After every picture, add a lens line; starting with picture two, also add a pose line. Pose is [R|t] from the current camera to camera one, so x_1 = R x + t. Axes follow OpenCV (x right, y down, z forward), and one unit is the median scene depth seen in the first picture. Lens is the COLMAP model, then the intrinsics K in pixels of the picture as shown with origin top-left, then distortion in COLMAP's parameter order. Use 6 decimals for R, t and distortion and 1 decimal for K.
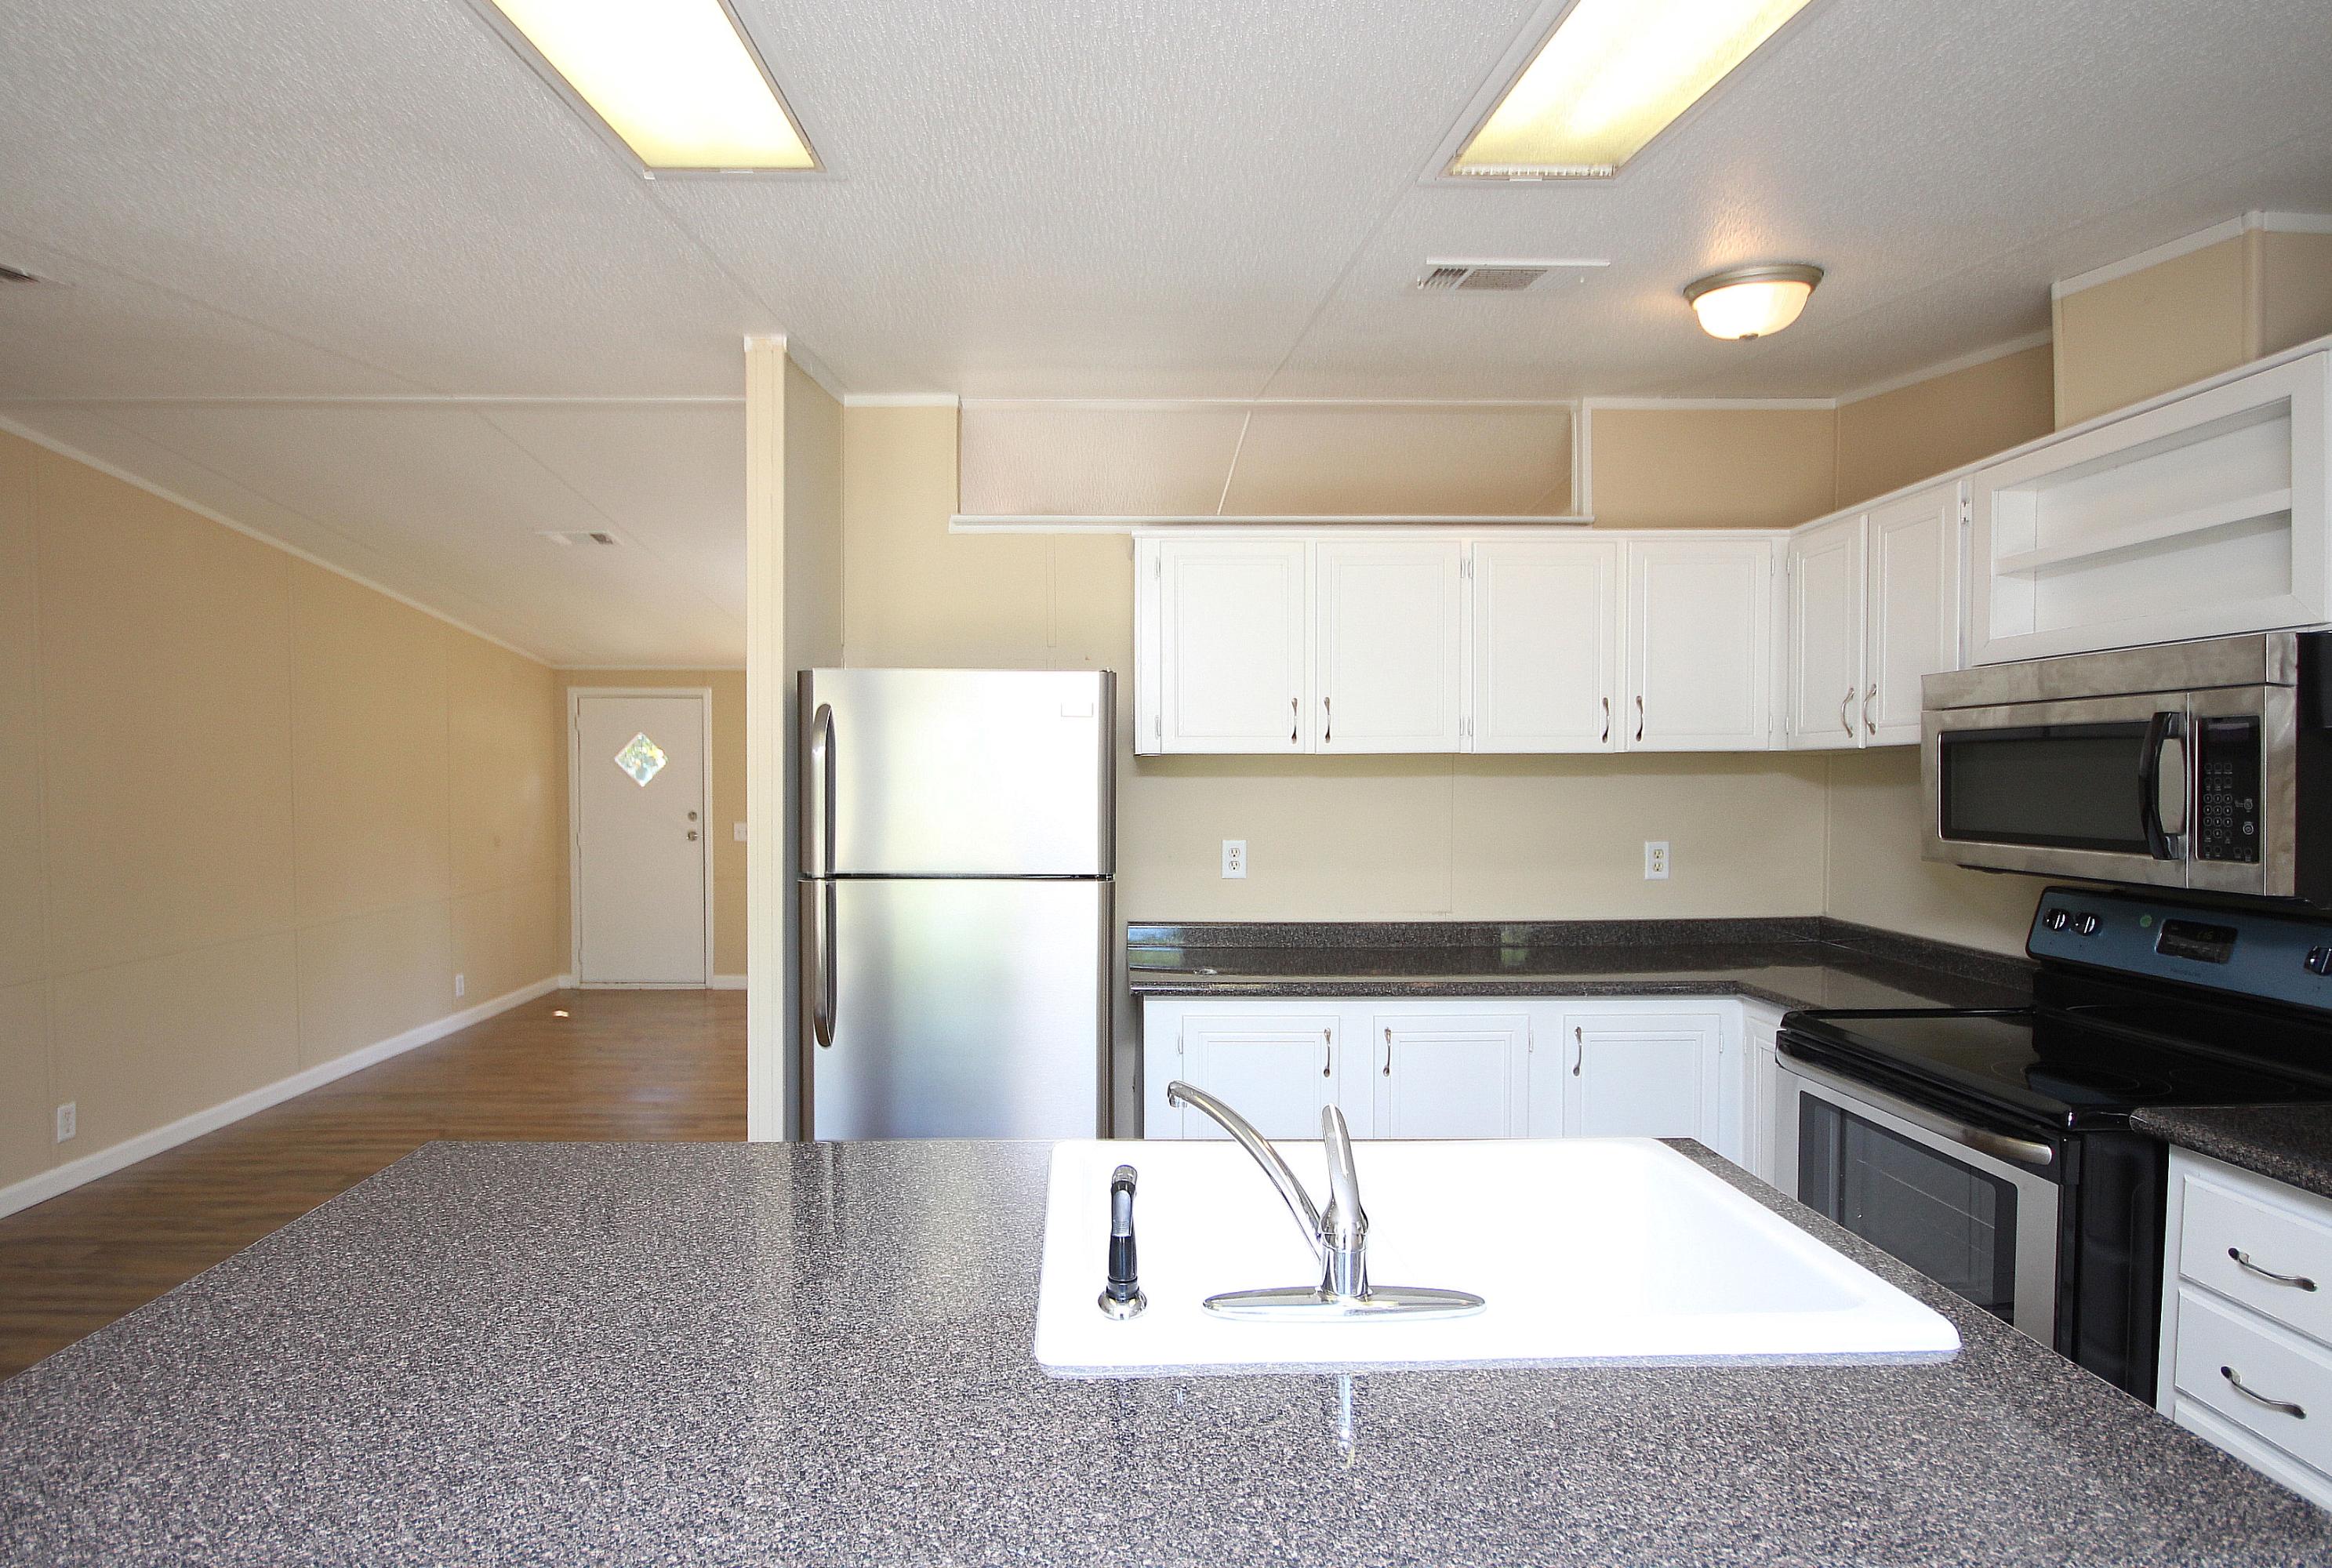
lens RADIAL K [[1100.5, 0, 1119.9], [0, 1100.5, 812.0], [0, 0, 1]] dist [-0.000175, -0.004157]
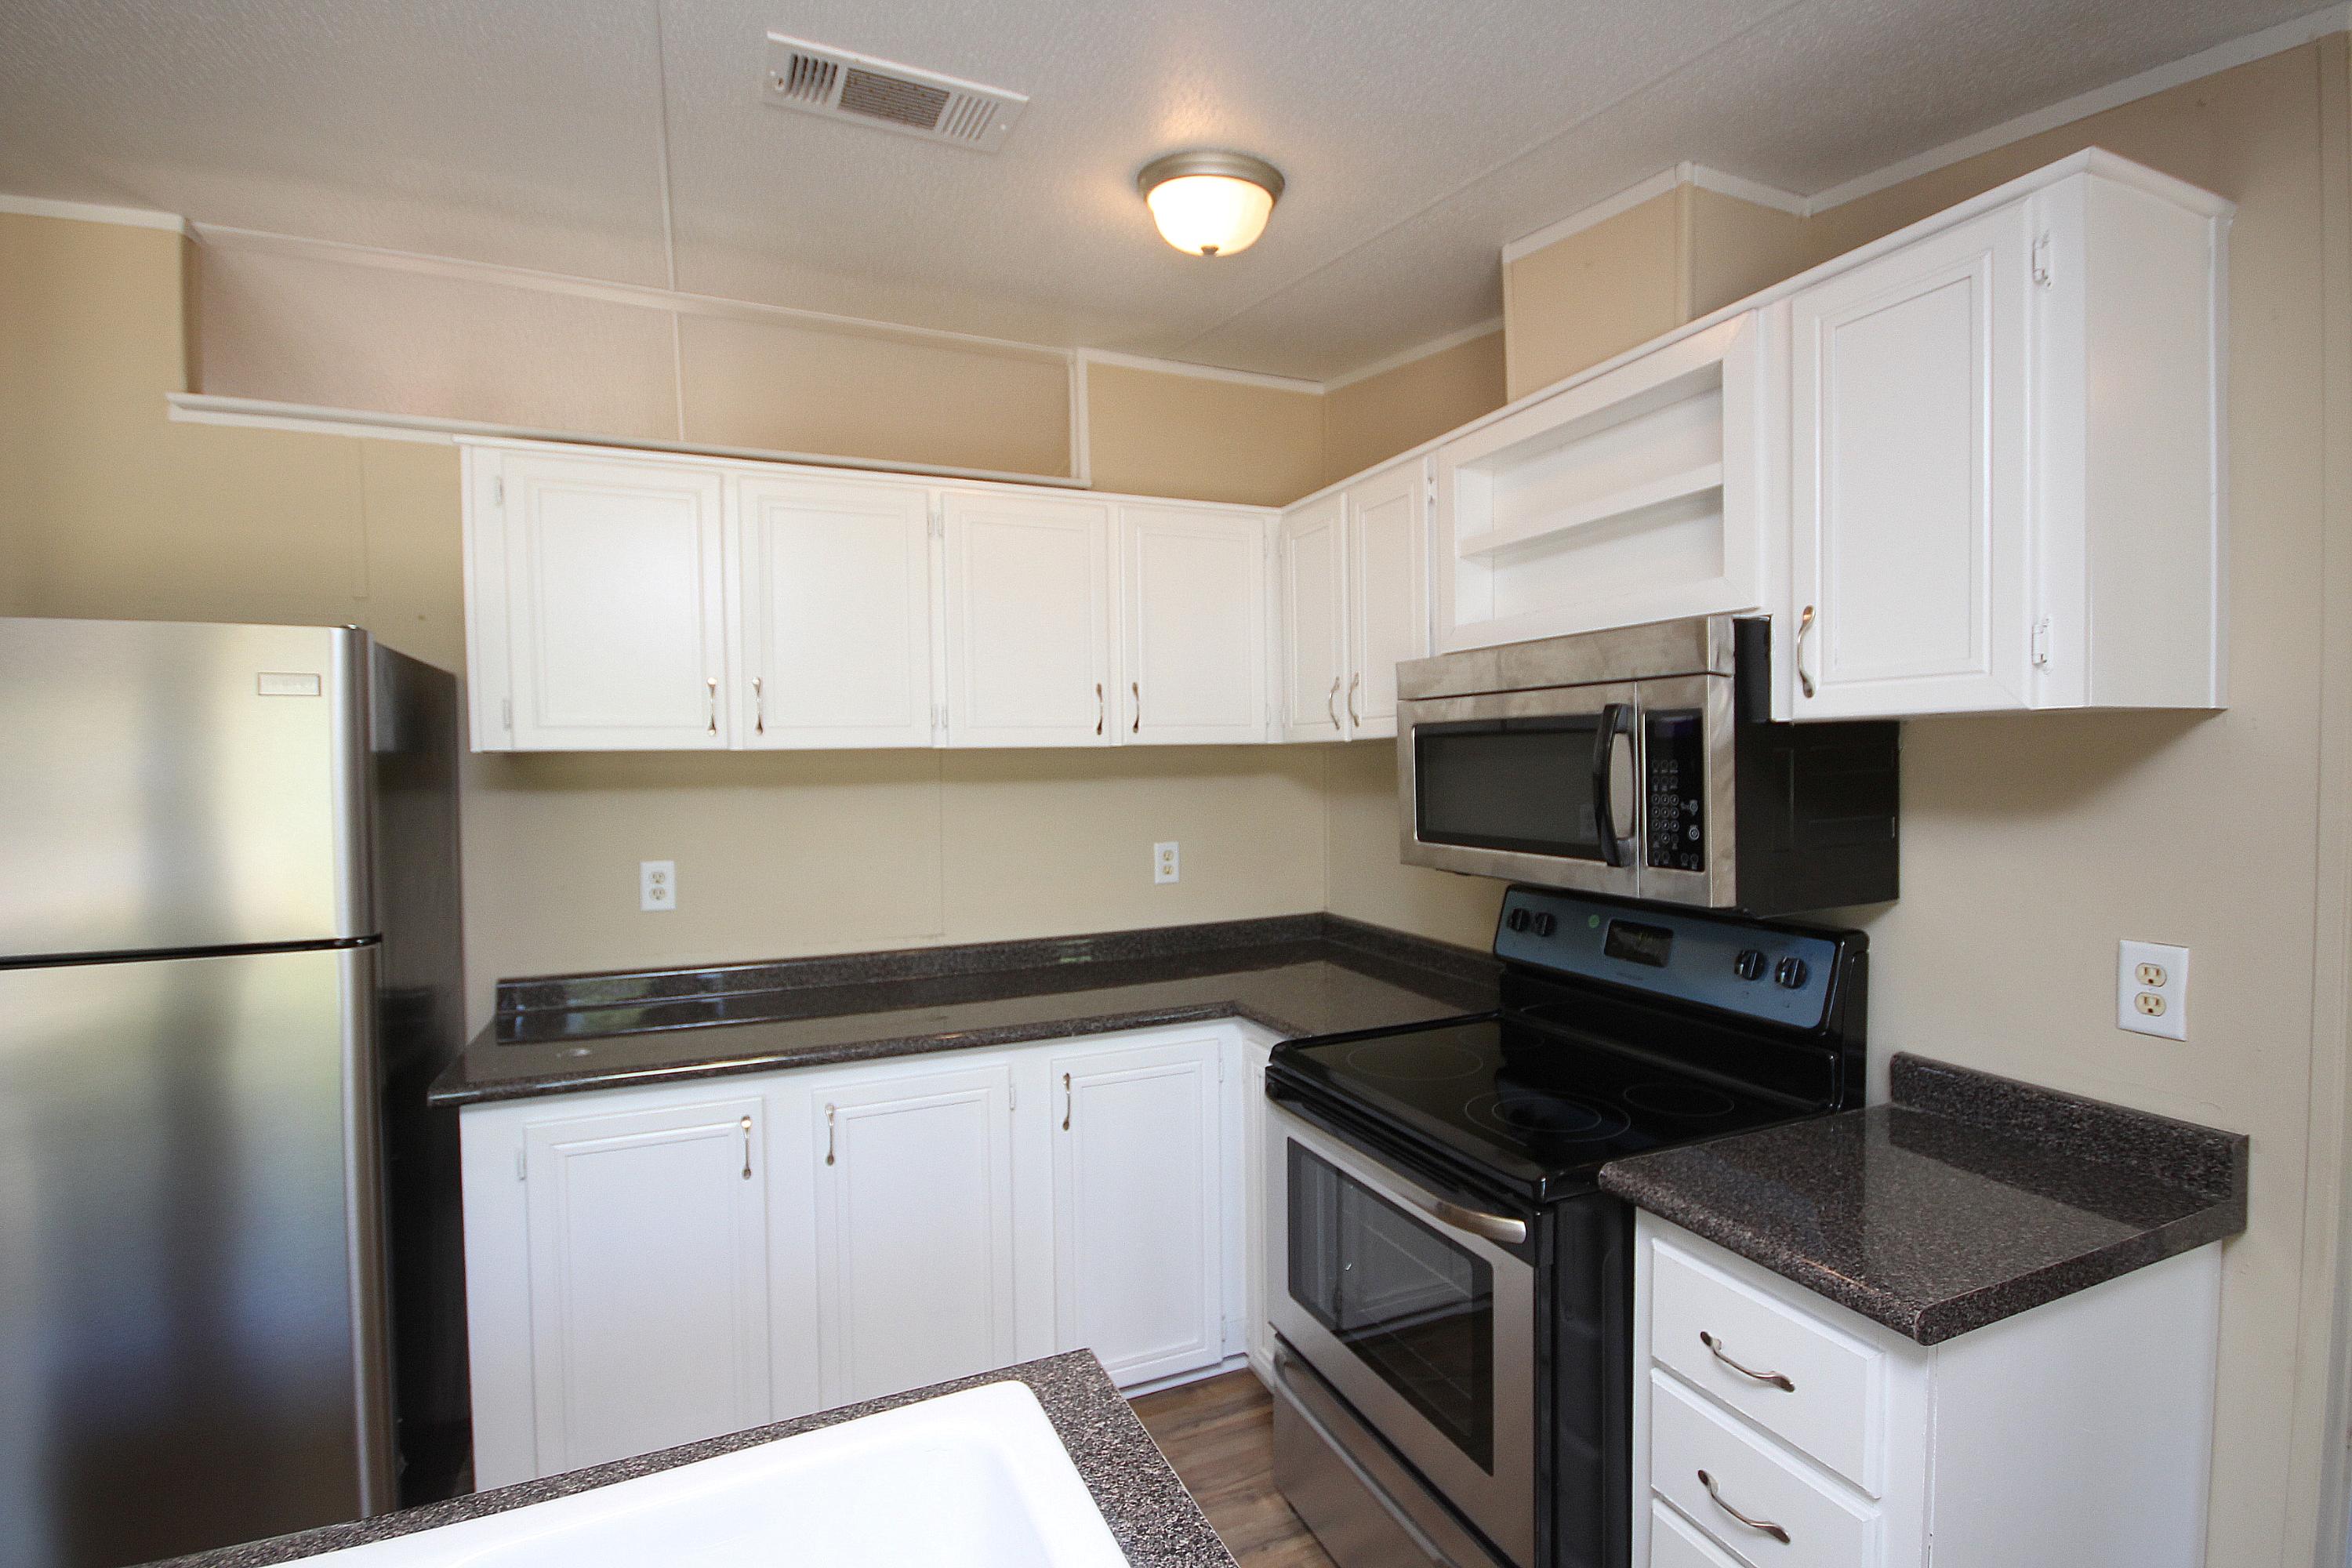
lens RADIAL K [[1085.5, 0, 1149.3], [0, 1085.5, 799.4], [0, 0, 1]] dist [0.004400, -0.008526]
pose [[0.925707, -0.022007, 0.377600, 0.190010], [0.022535, 0.999742, 0.003021, -0.017798], [-0.377569, 0.005712, 0.925964, 0.233183]]
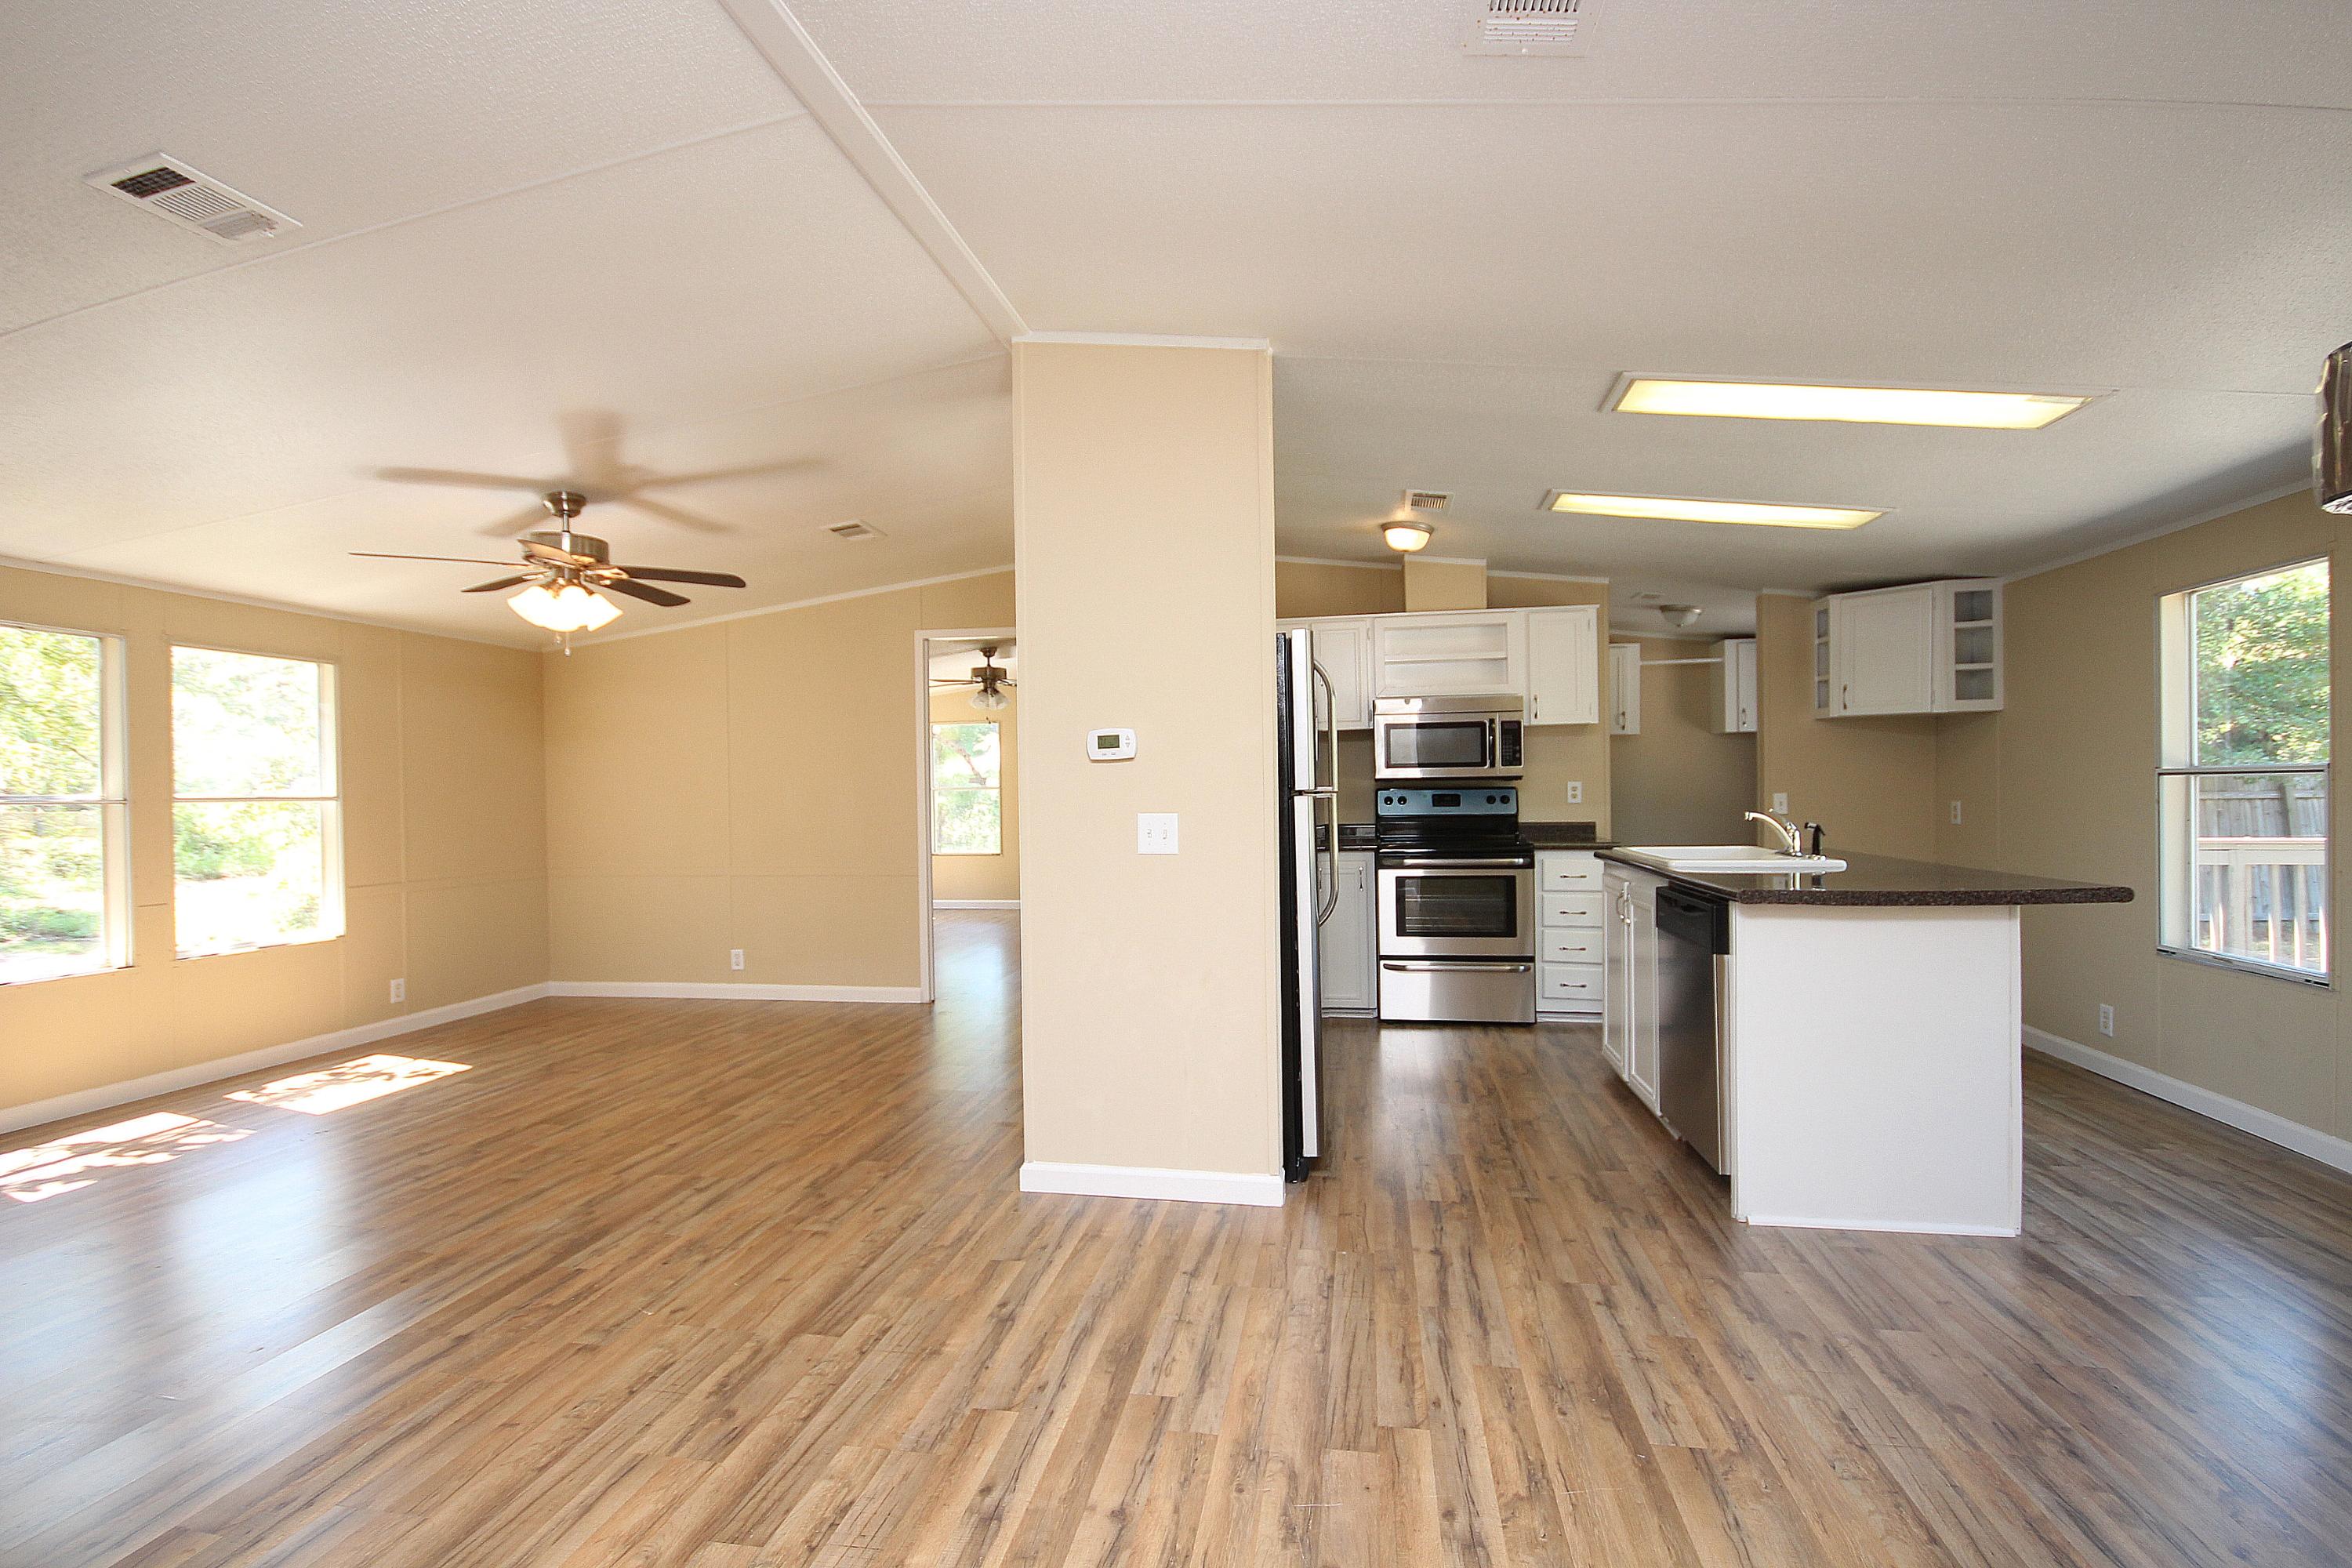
lens RADIAL K [[1085.5, 0, 1174.5], [0, 1085.5, 791.5], [0, 0, 1]] dist [0.004400, -0.008526]
pose [[0.203740, -0.011237, 0.978960, -1.613448], [0.051133, 0.998691, 0.000821, 0.045491], [-0.977689, 0.049890, 0.204048, 0.925150]]
